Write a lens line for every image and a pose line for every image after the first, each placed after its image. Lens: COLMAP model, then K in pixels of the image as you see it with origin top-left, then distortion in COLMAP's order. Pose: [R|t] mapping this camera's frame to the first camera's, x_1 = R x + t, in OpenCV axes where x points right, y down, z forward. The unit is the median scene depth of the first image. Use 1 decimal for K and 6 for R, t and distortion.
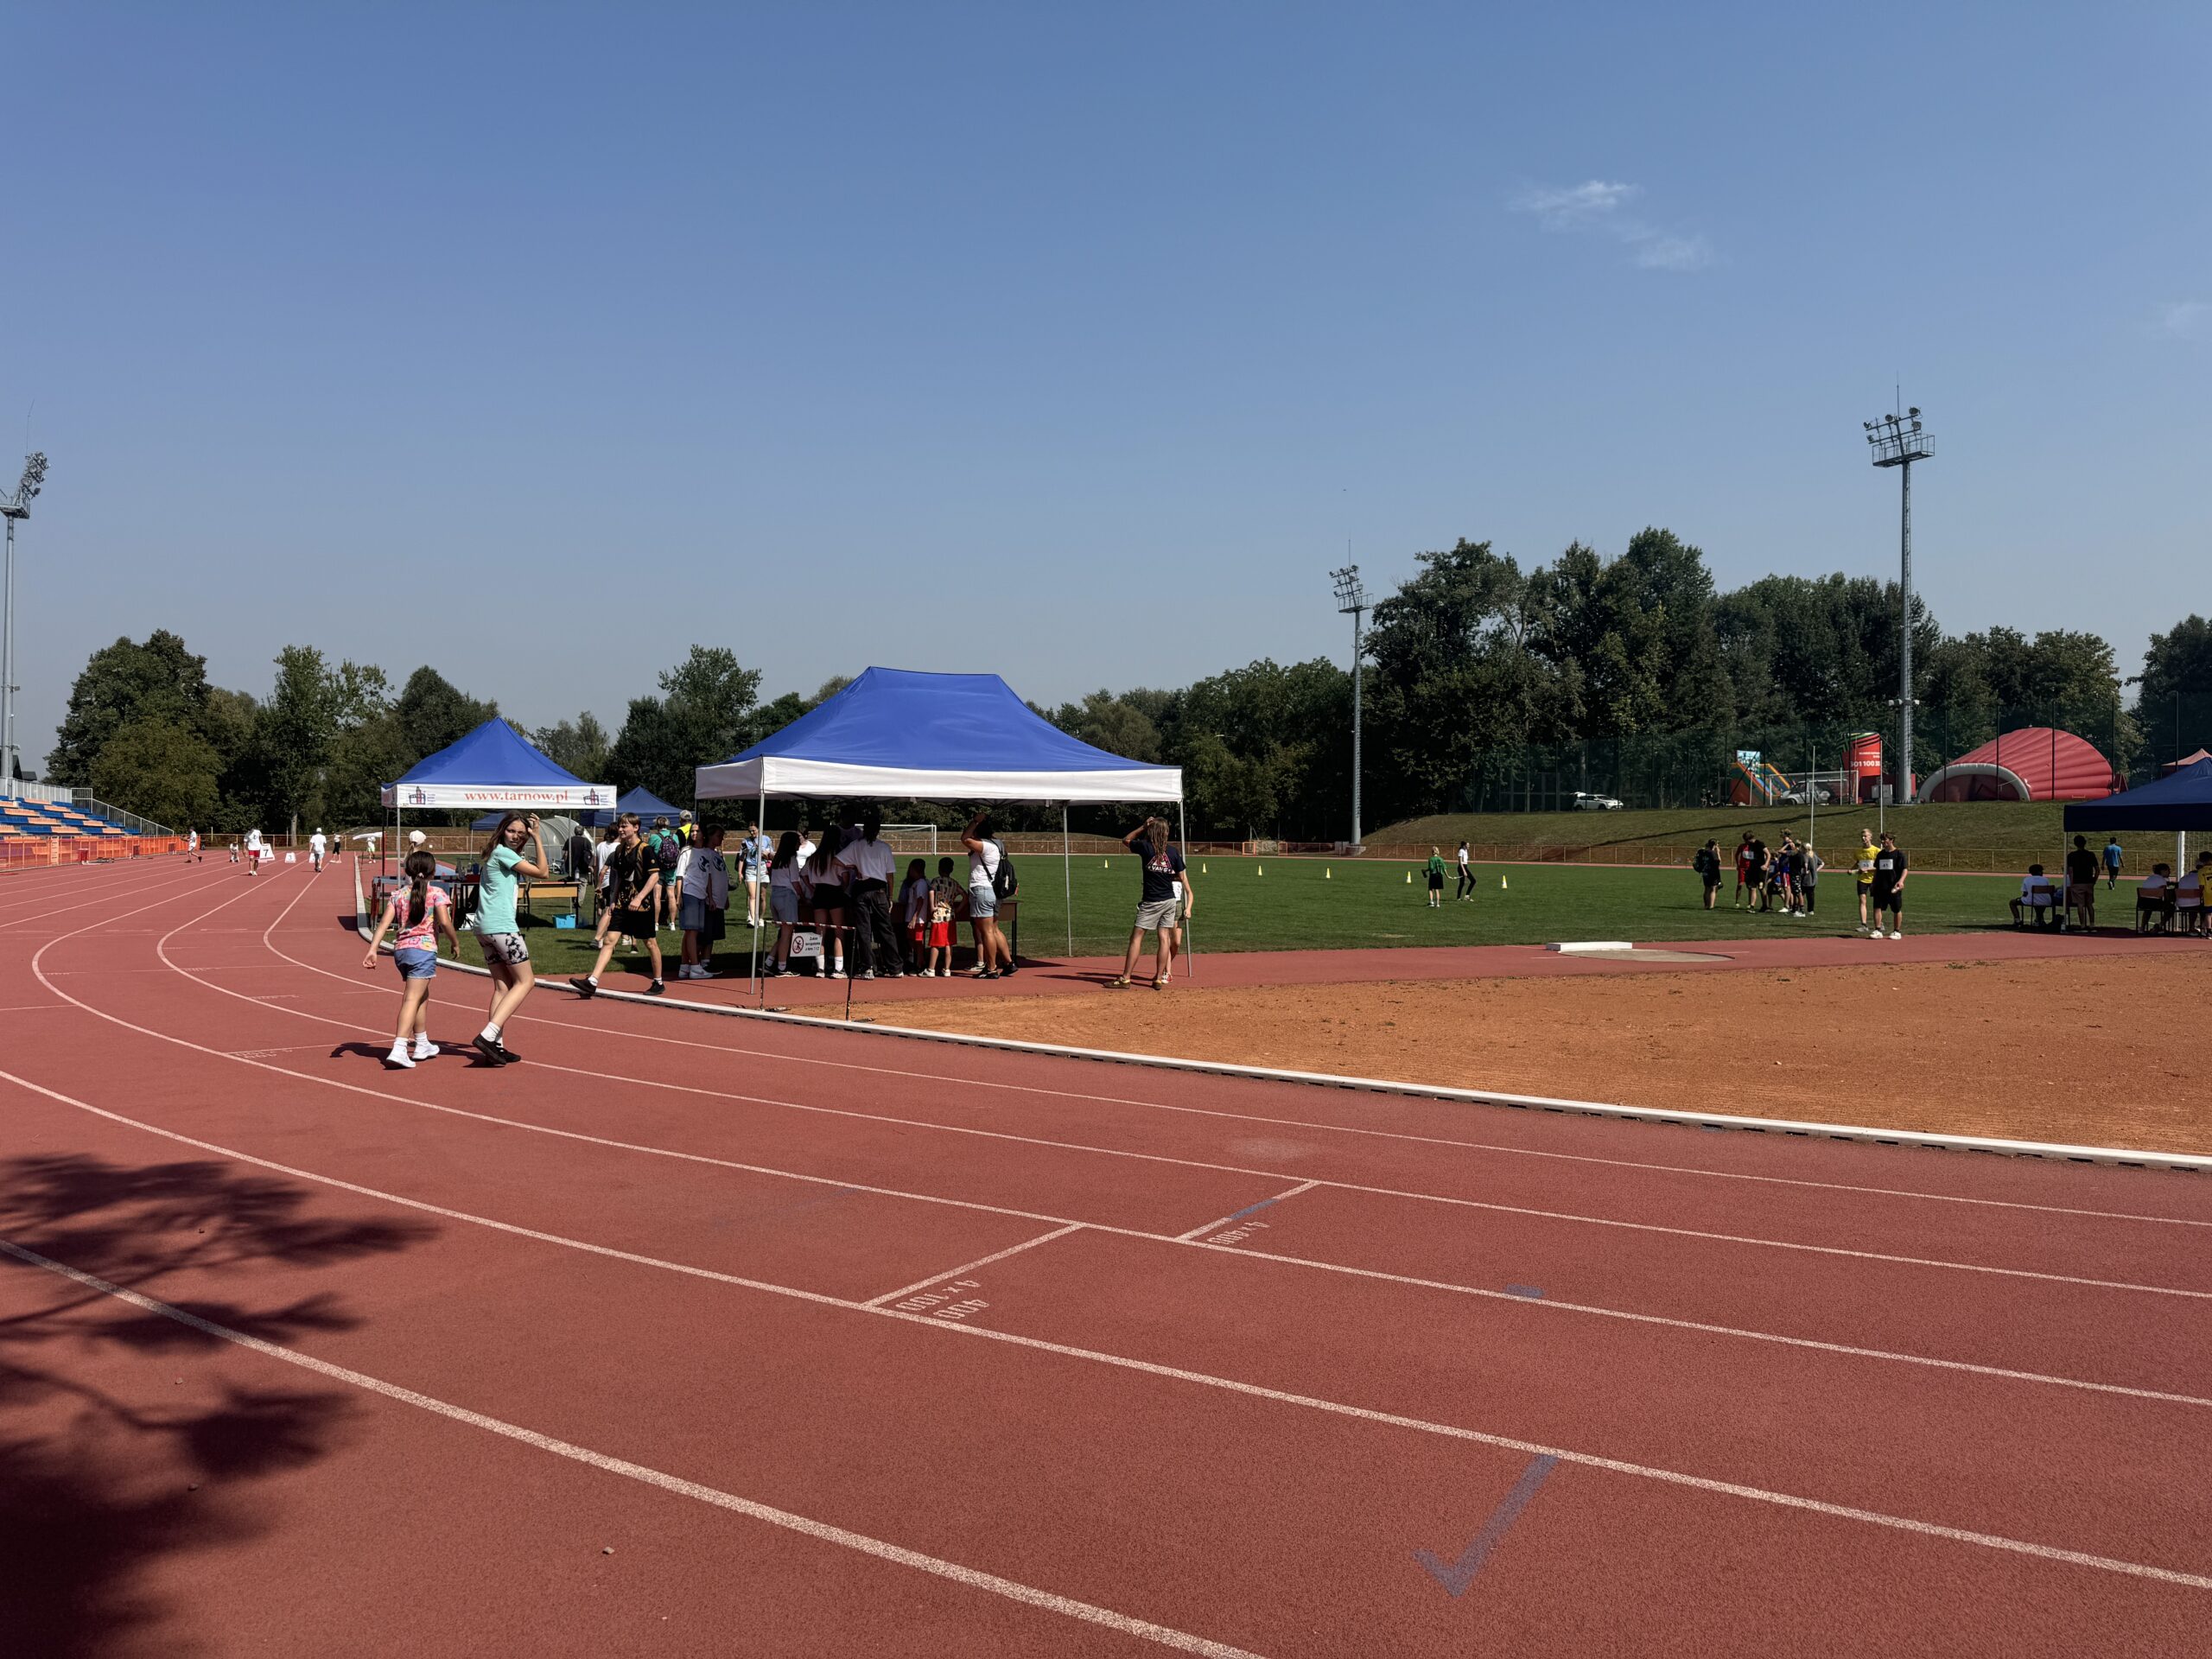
lens RADIAL K [[1563.2, 0, 1120.4], [0, 1563.2, 822.3], [0, 0, 1]] dist [0.062210, -0.080797]
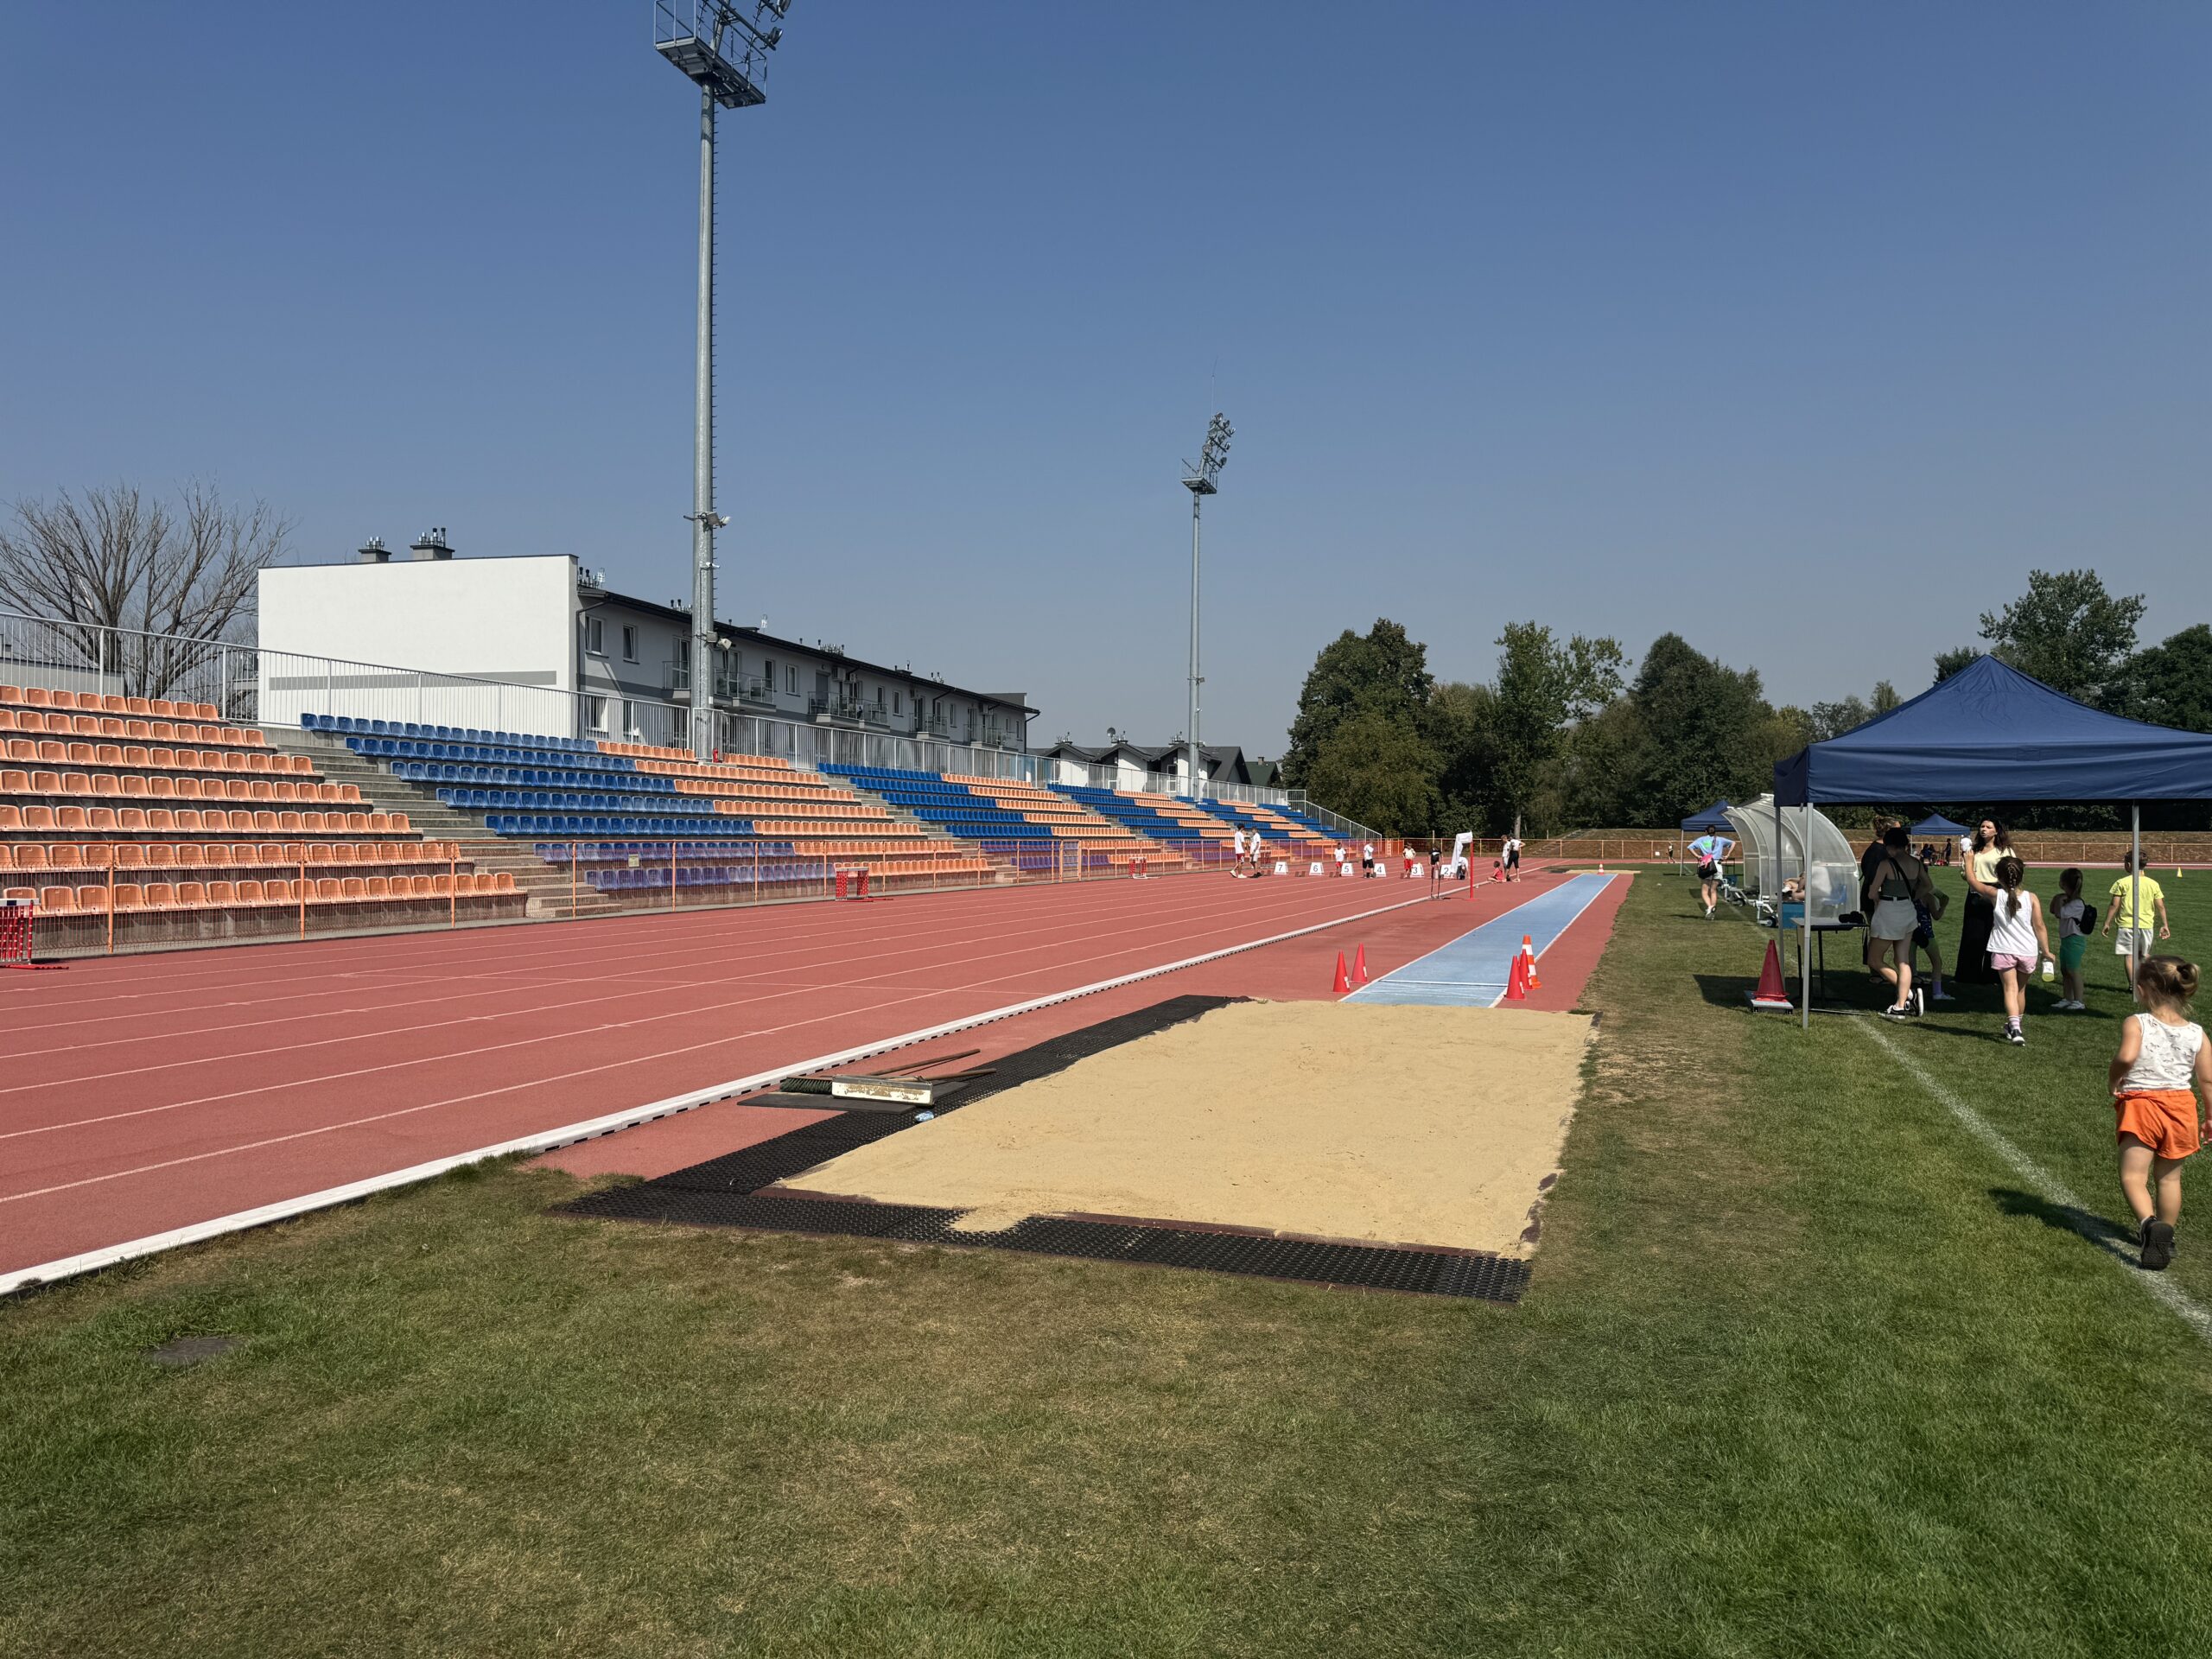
lens RADIAL K [[1563.2, 0, 1067.2], [0, 1563.2, 857.6], [0, 0, 1]] dist [0.062210, -0.080797]
pose [[0.693868, 0.005311, -0.720082, -0.069428], [0.008809, 0.999835, 0.015863, 0.002201], [0.720048, -0.017350, 0.693707, 0.217760]]
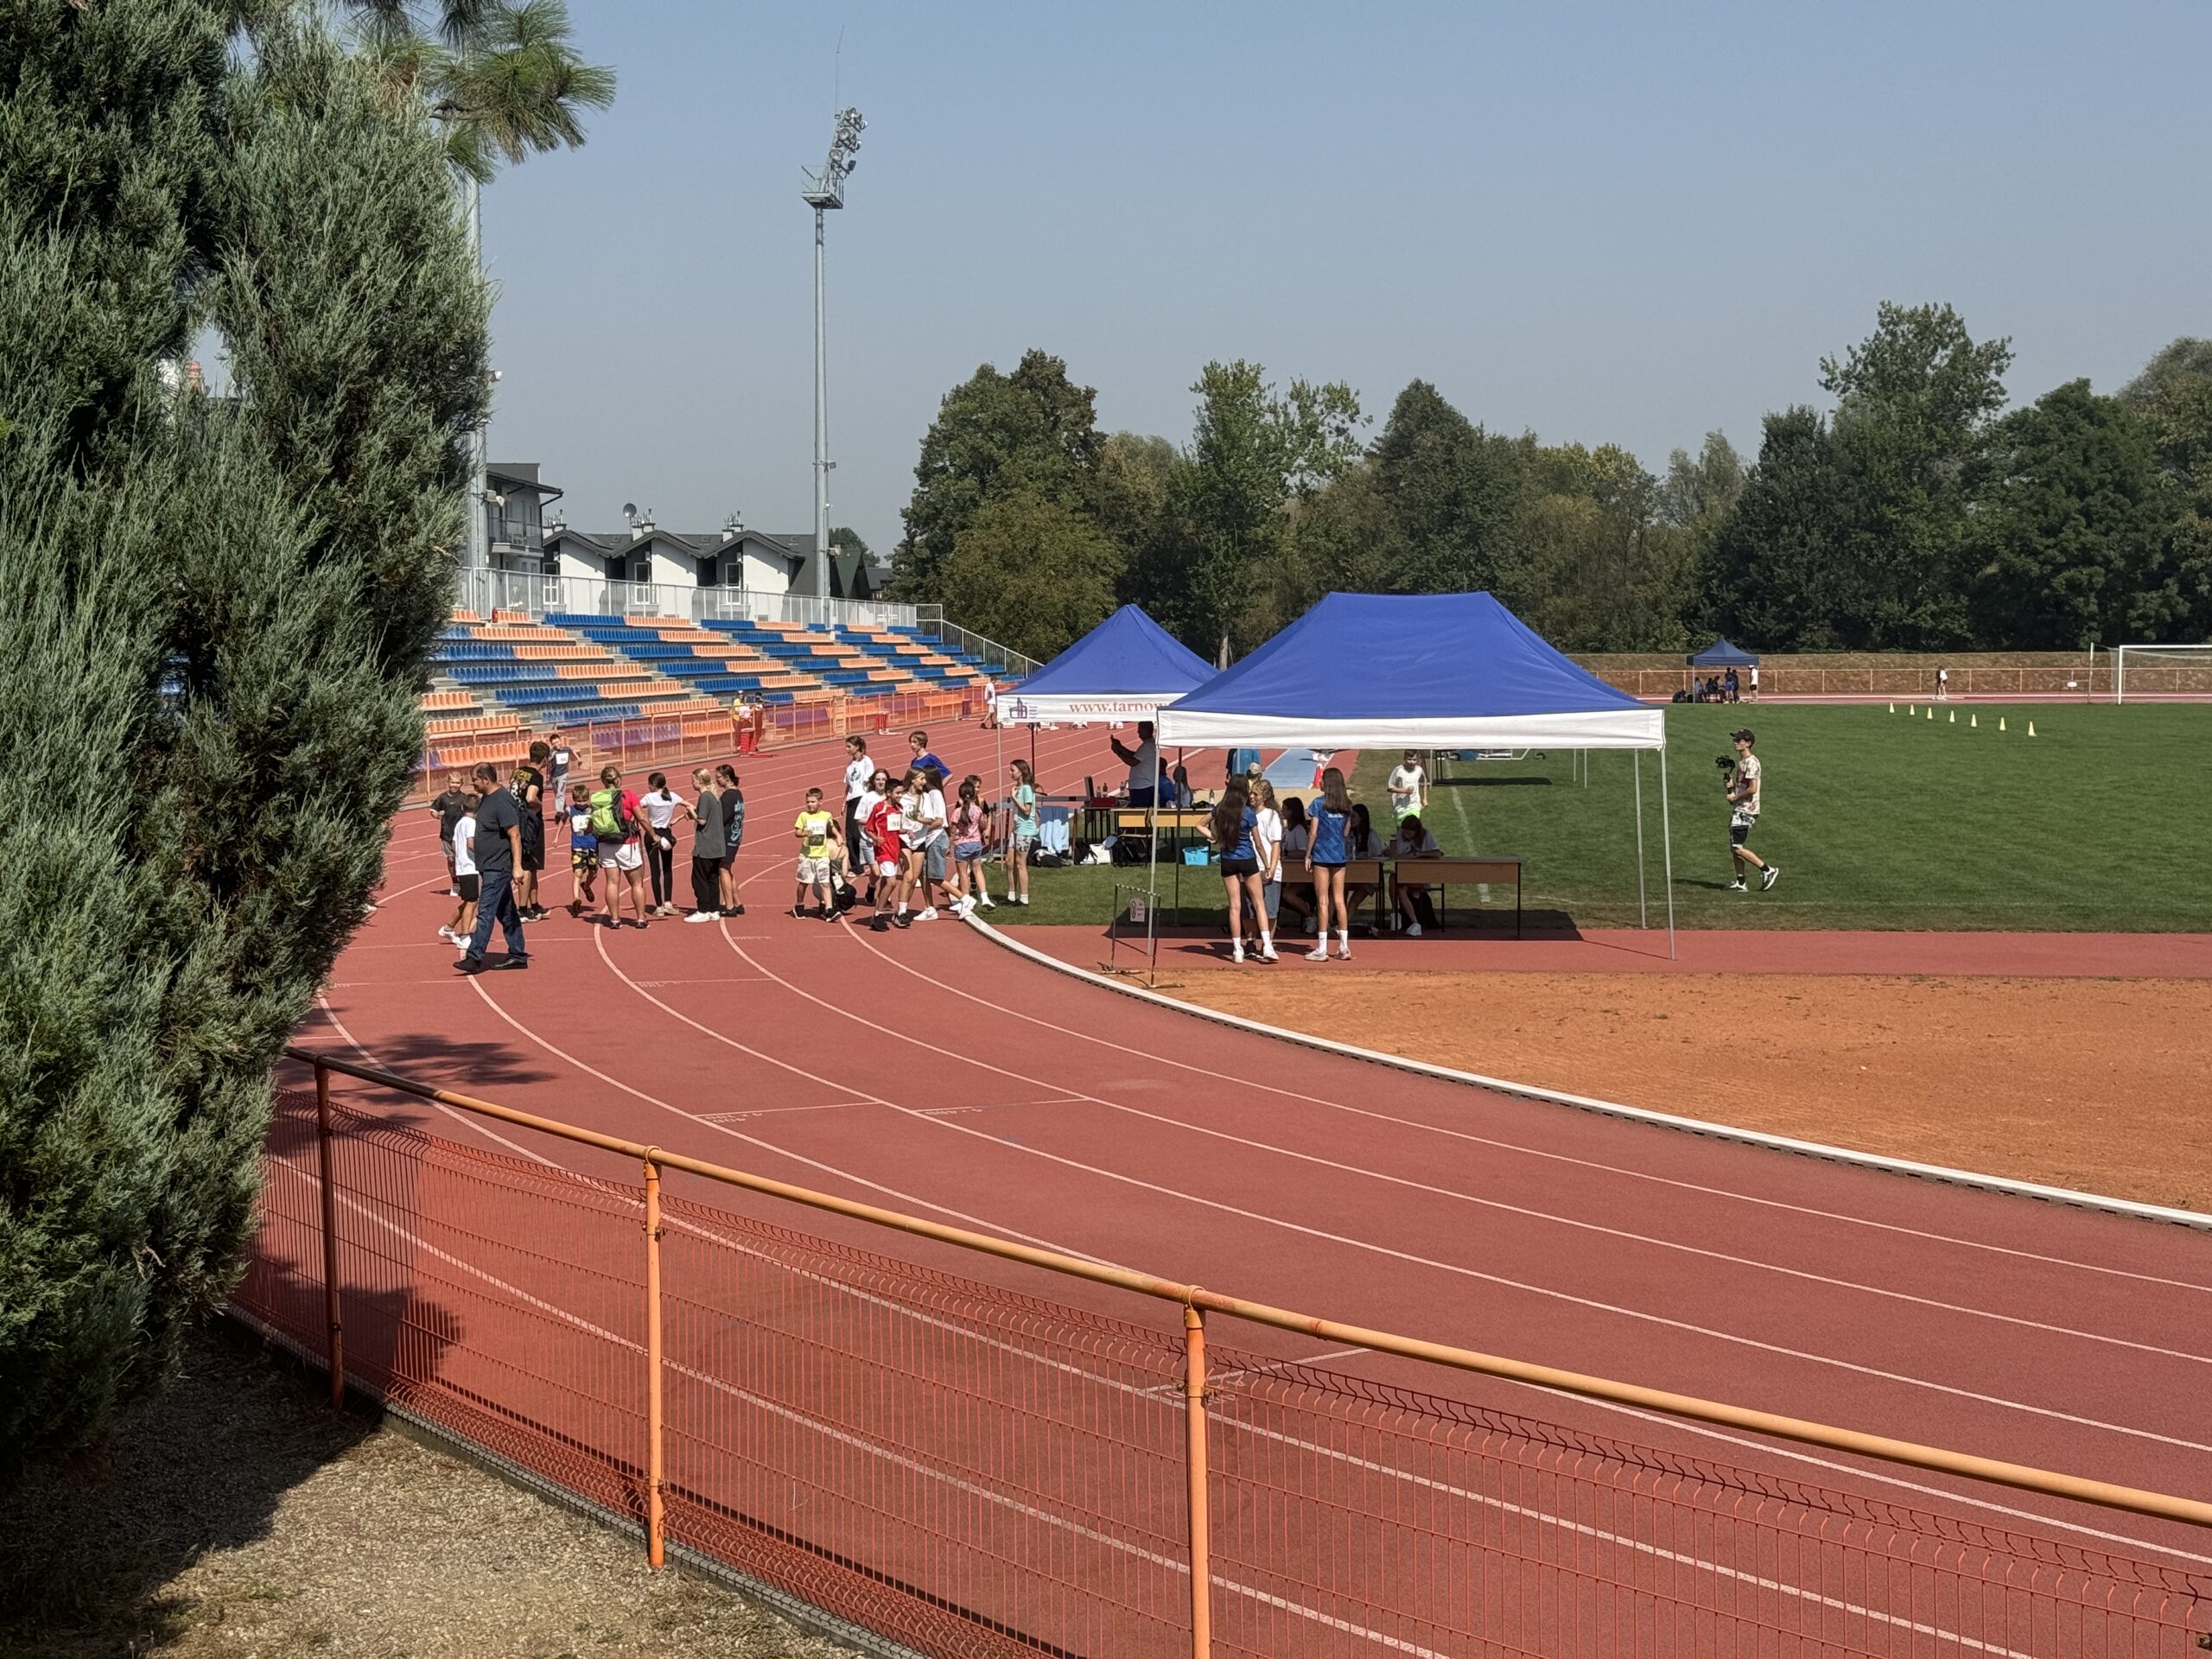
lens RADIAL K [[3109.8, 0, 1105.5], [0, 3109.8, 817.5], [0, 0, 1]] dist [0.164225, 0.000000]
pose [[0.853486, 0.018890, -0.520773, 0.073338], [0.015103, 0.998026, 0.060955, -0.009262], [0.520896, -0.059889, 0.851516, -0.064751]]
